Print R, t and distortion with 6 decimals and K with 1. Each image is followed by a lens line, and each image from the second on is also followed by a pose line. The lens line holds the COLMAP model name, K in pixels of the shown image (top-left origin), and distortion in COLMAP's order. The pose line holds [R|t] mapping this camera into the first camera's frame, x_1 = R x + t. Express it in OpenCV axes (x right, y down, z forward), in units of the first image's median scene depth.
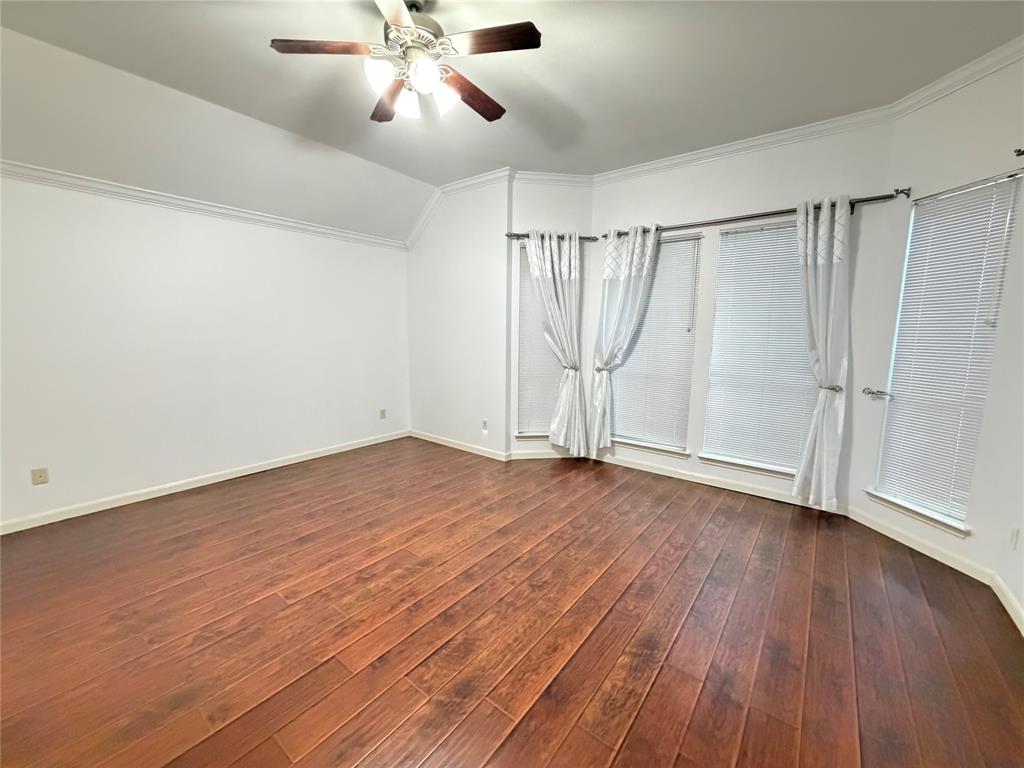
lens RADIAL K [[408.4, 0, 509.8], [0, 408.4, 386.0], [0, 0, 1]] dist [-0.001337, 0.000027]
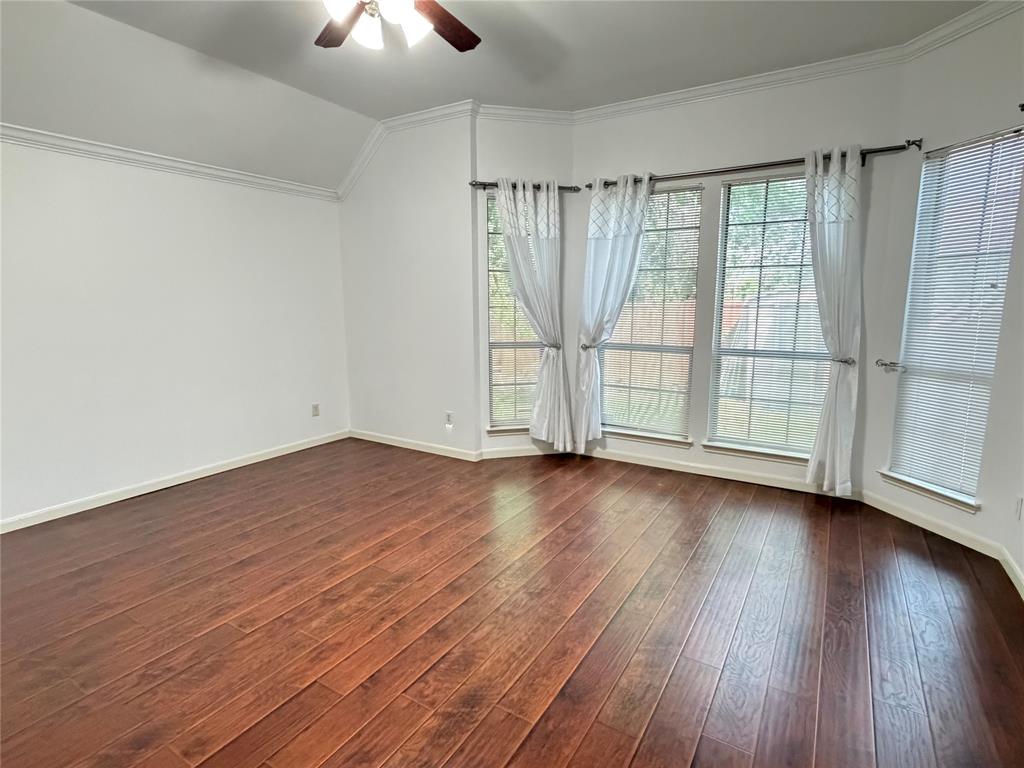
lens RADIAL K [[529.9, 0, 511.4], [0, 529.9, 387.7], [0, 0, 1]] dist [-0.001003, 0.000312]
pose [[0.993957, -0.031424, 0.105173, -0.074875], [0.028564, 0.999183, 0.028593, 0.011189], [-0.105986, -0.025416, 0.994043, -0.097331]]
